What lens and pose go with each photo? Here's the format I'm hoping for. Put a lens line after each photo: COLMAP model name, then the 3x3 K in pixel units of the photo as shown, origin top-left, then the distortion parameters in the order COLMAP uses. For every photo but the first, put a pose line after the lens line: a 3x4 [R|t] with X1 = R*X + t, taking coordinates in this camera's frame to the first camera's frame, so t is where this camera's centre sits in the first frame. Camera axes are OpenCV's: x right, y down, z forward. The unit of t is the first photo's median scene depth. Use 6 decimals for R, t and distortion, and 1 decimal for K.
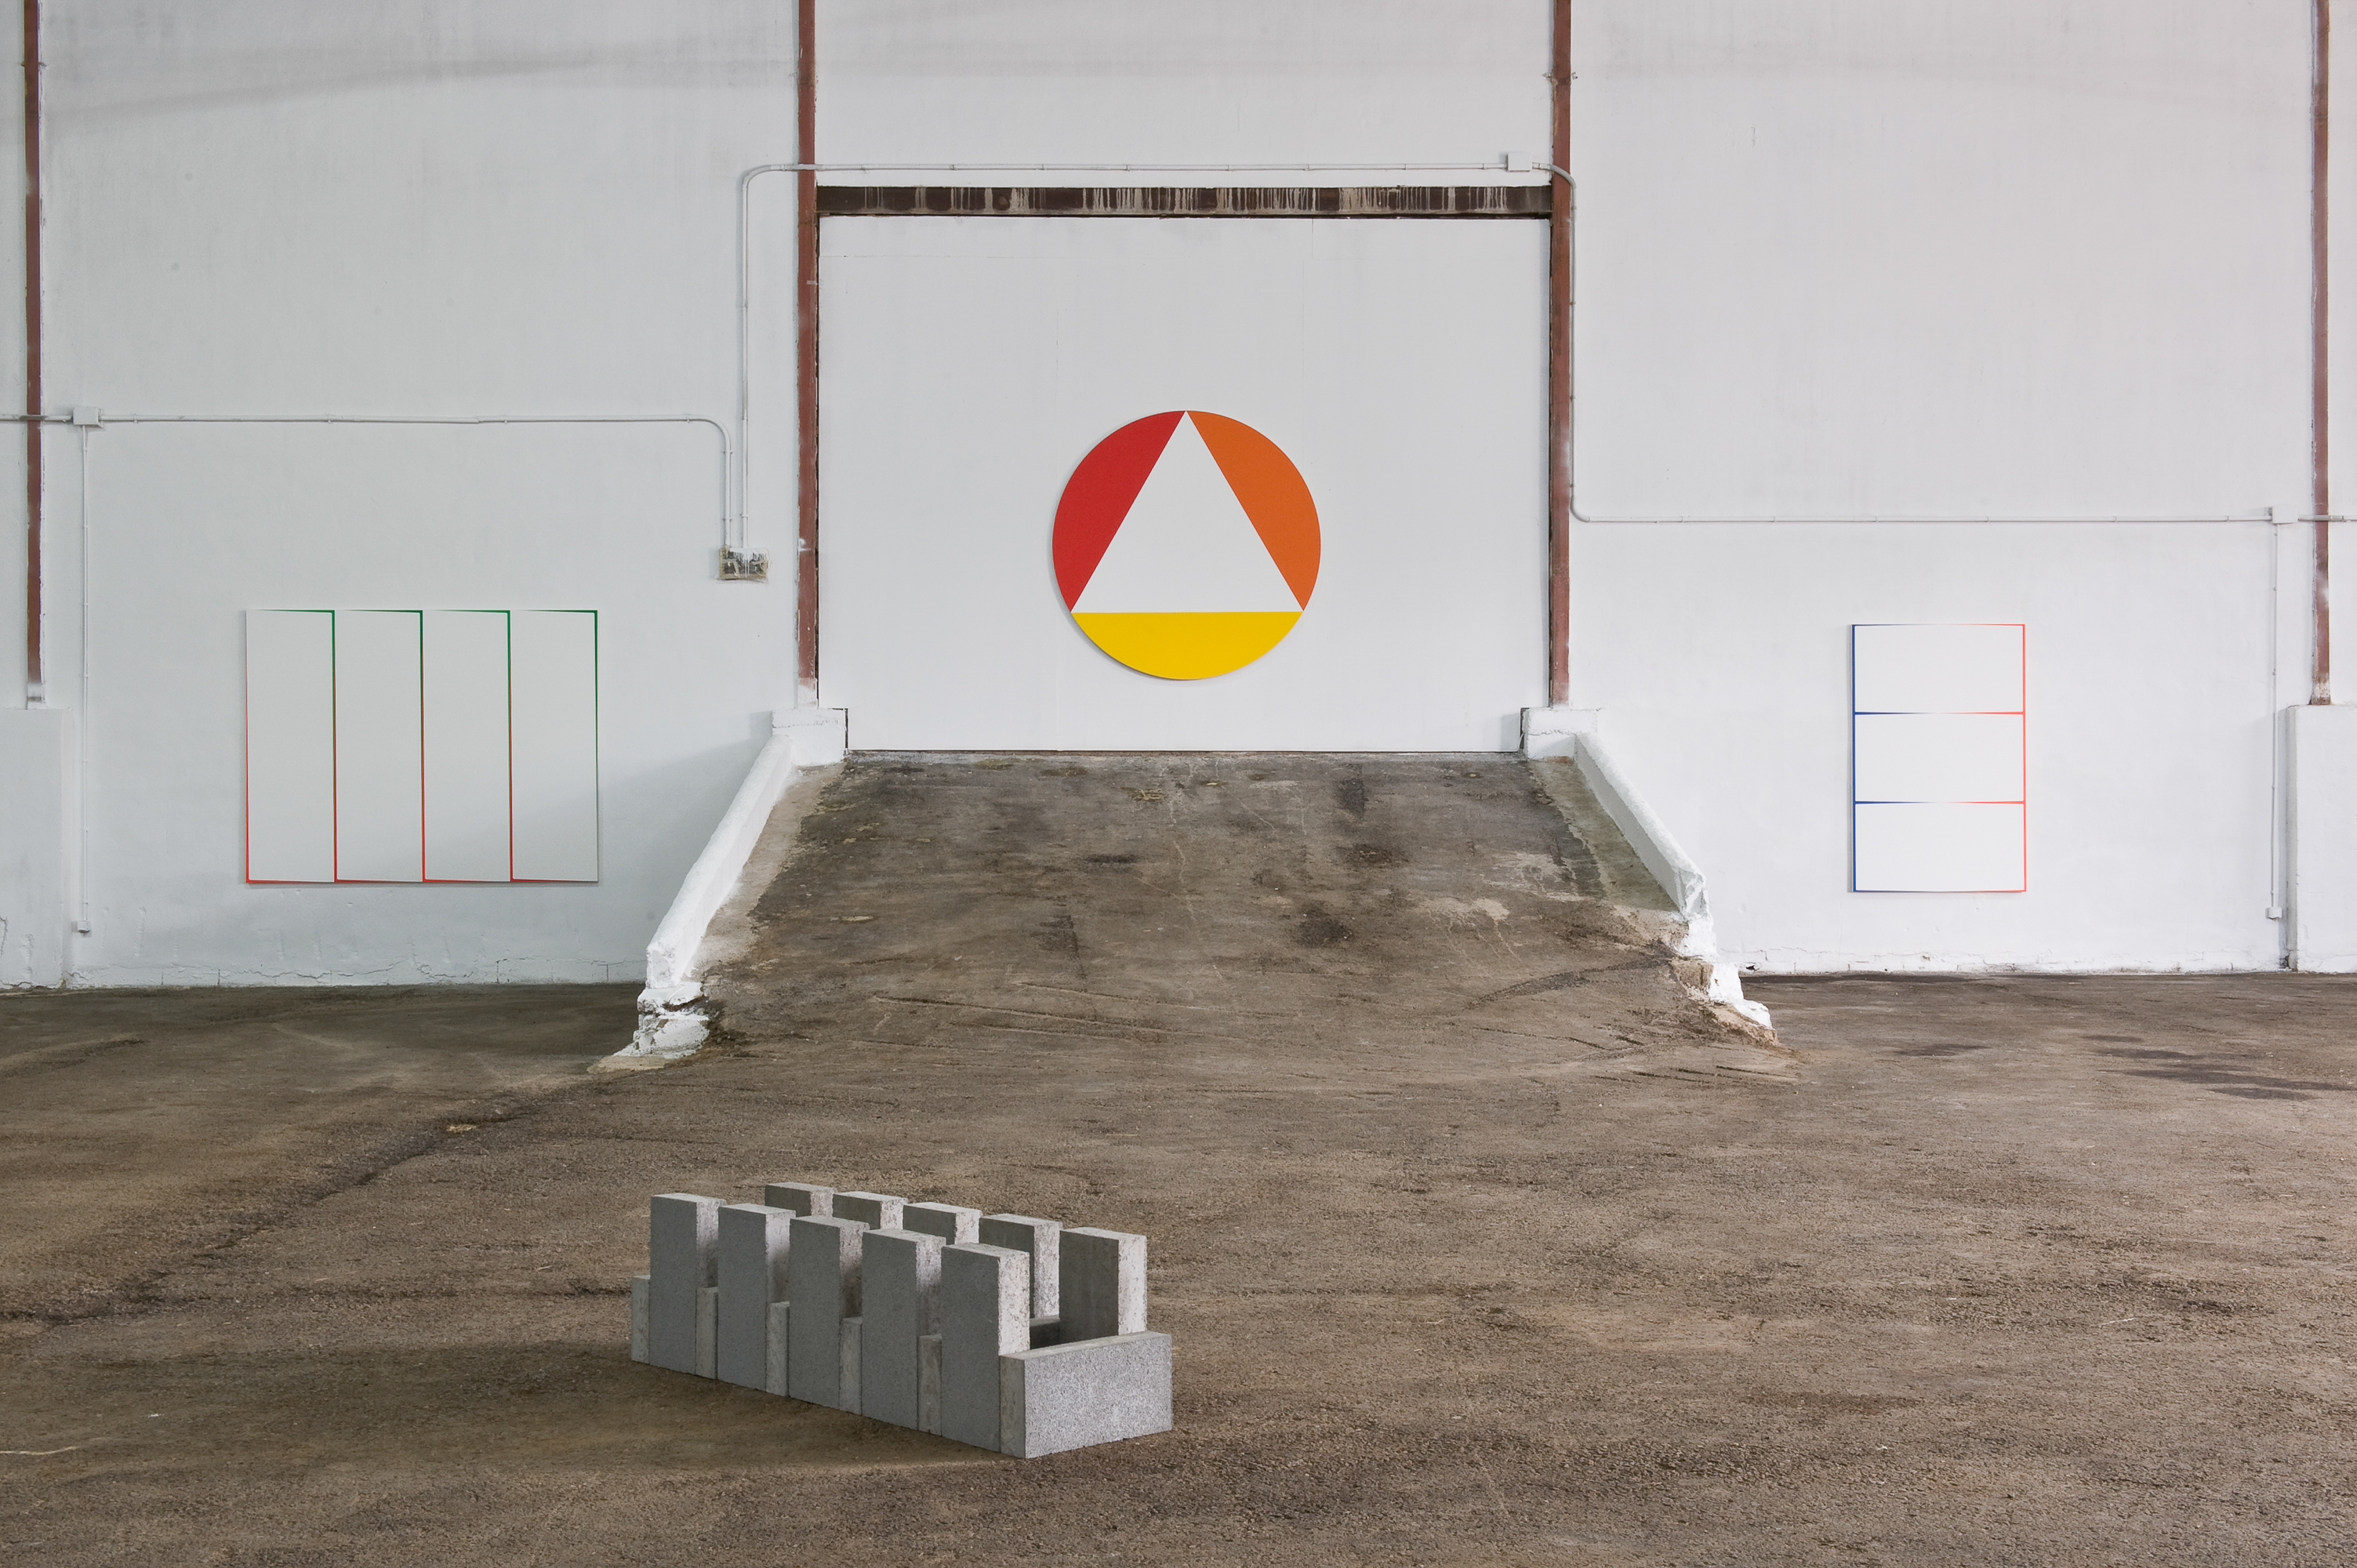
lens RADIAL K [[2974.6, 0, 1228.5], [0, 2974.6, 793.7], [0, 0, 1]] dist [0.065275, 0.000000]
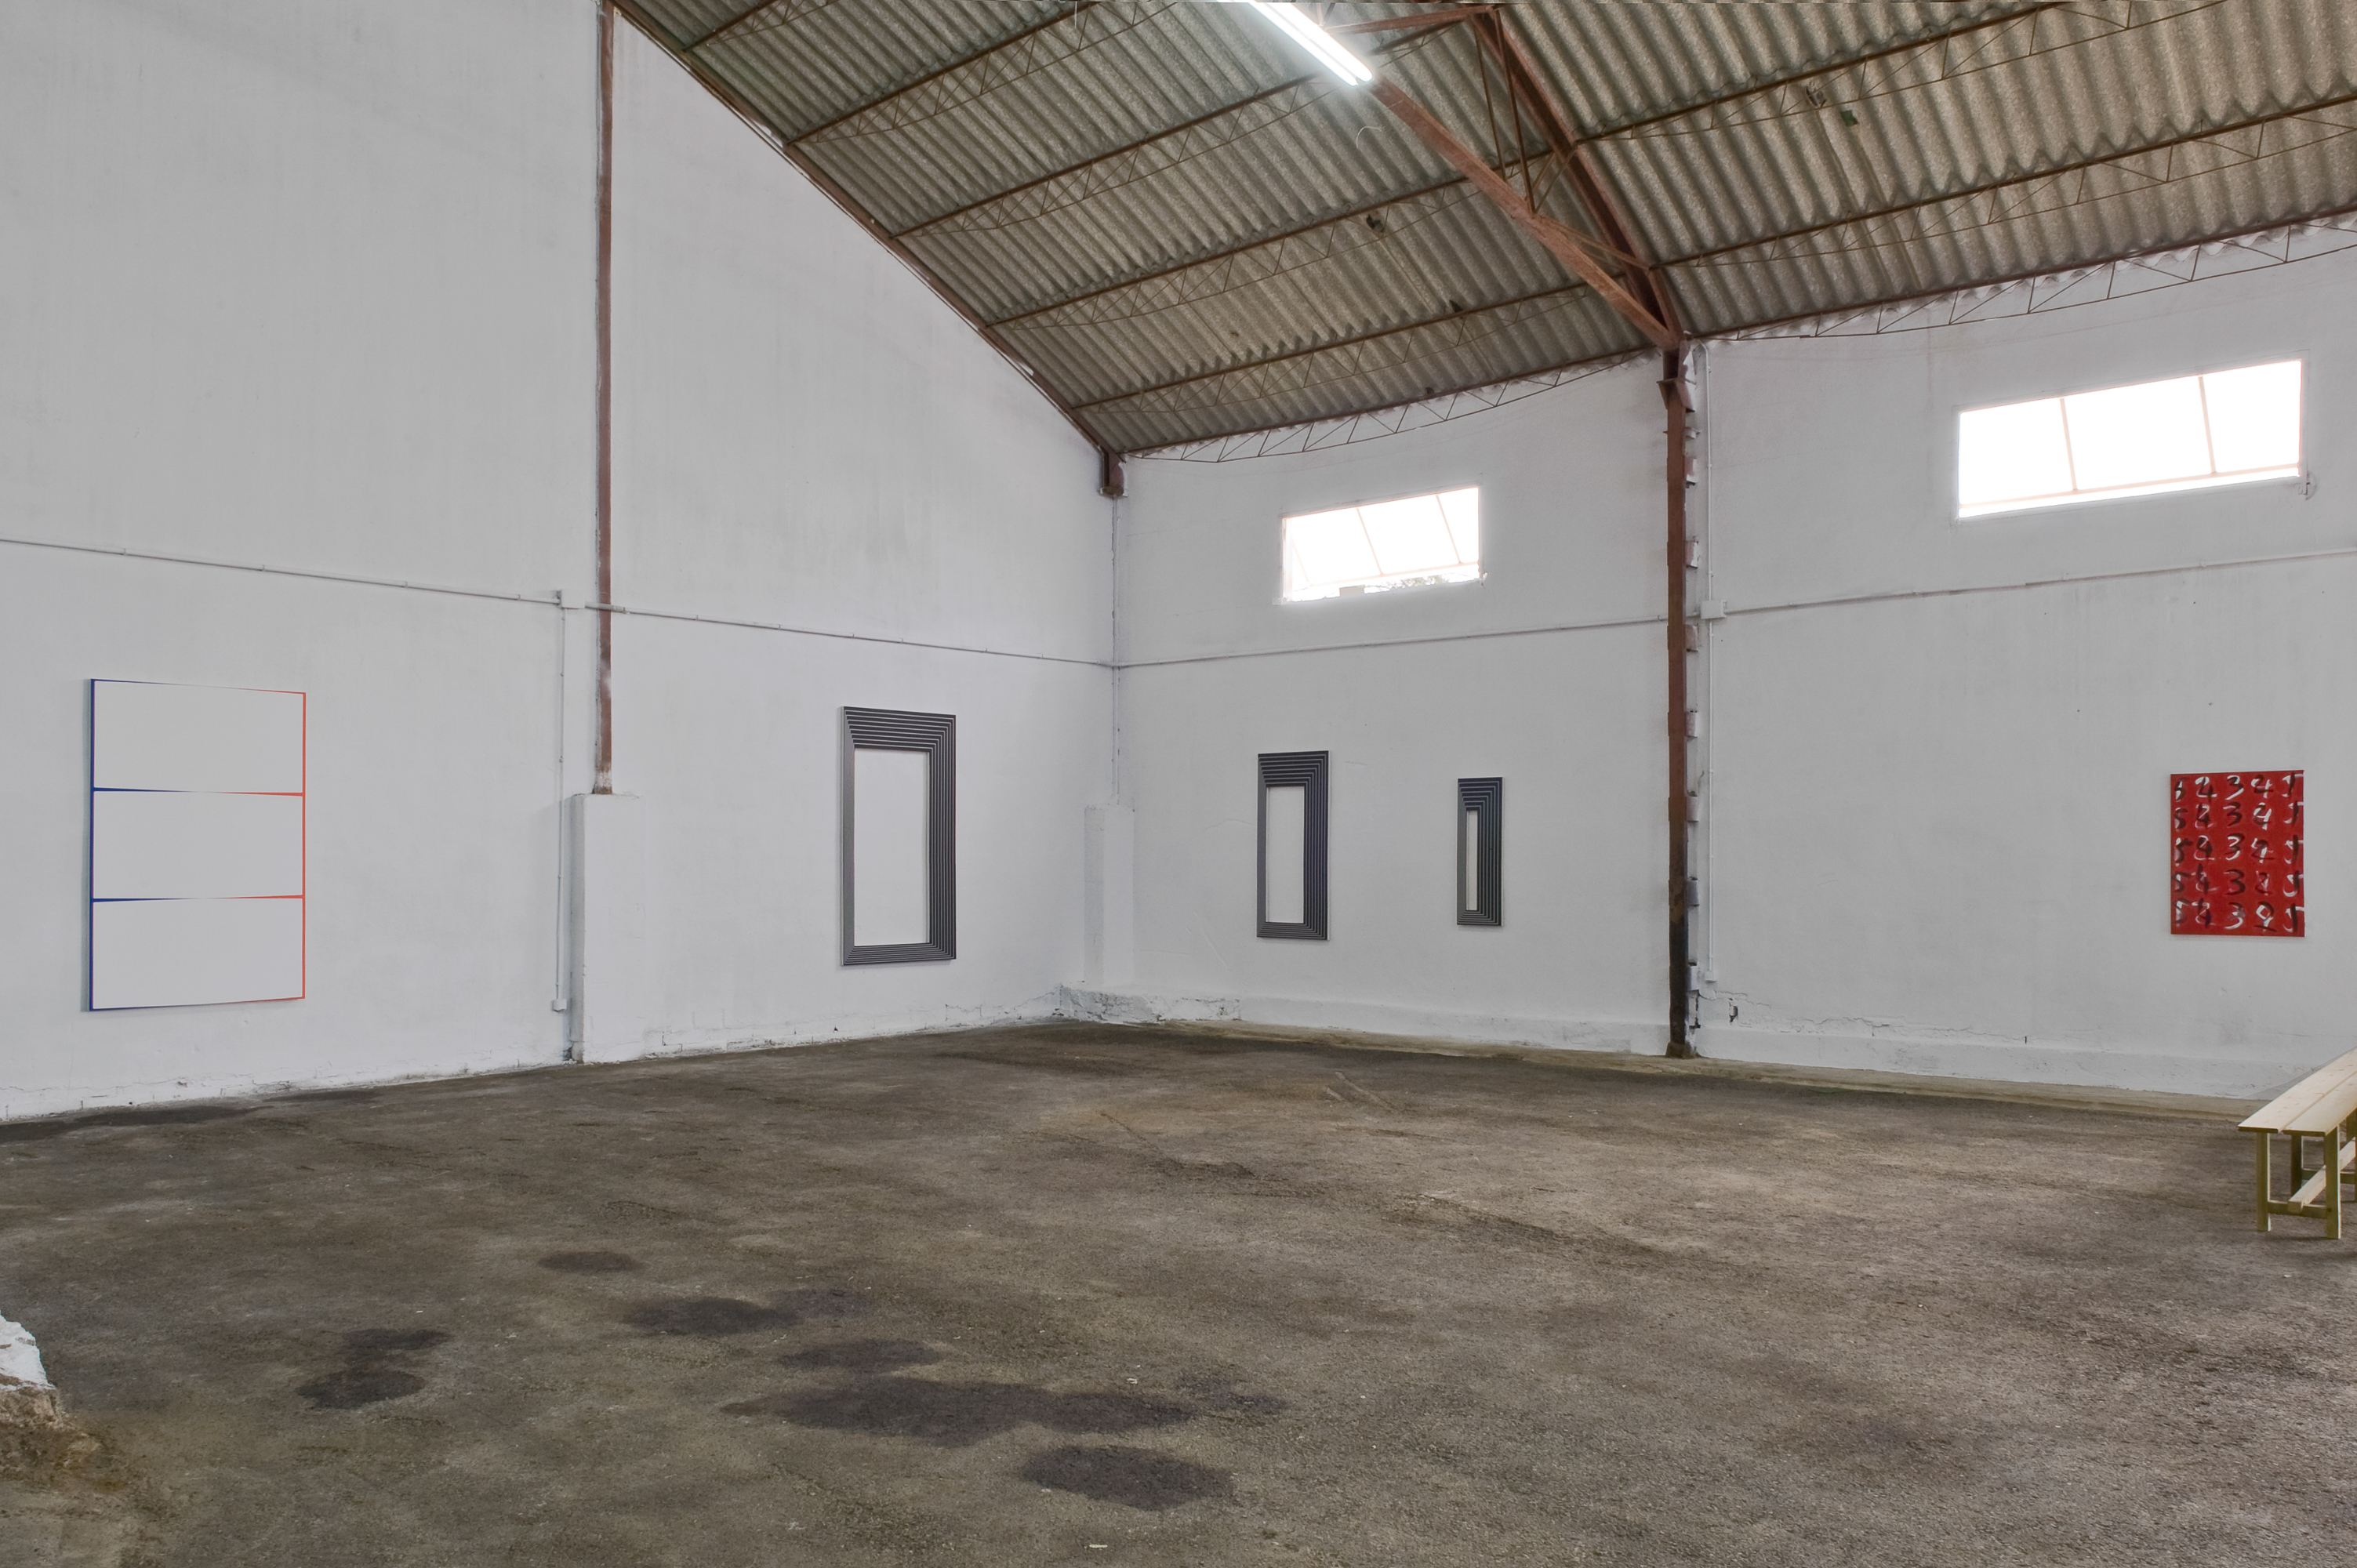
lens RADIAL K [[1764.2, 0, 1138.8], [0, 1764.2, 839.1], [0, 0, 1]] dist [-0.030572, -0.008343]
pose [[0.700404, 0.006055, 0.713721, 0.071420], [0.005121, 0.999896, -0.013508, -0.005791], [-0.713728, 0.013116, 0.700300, 0.464384]]
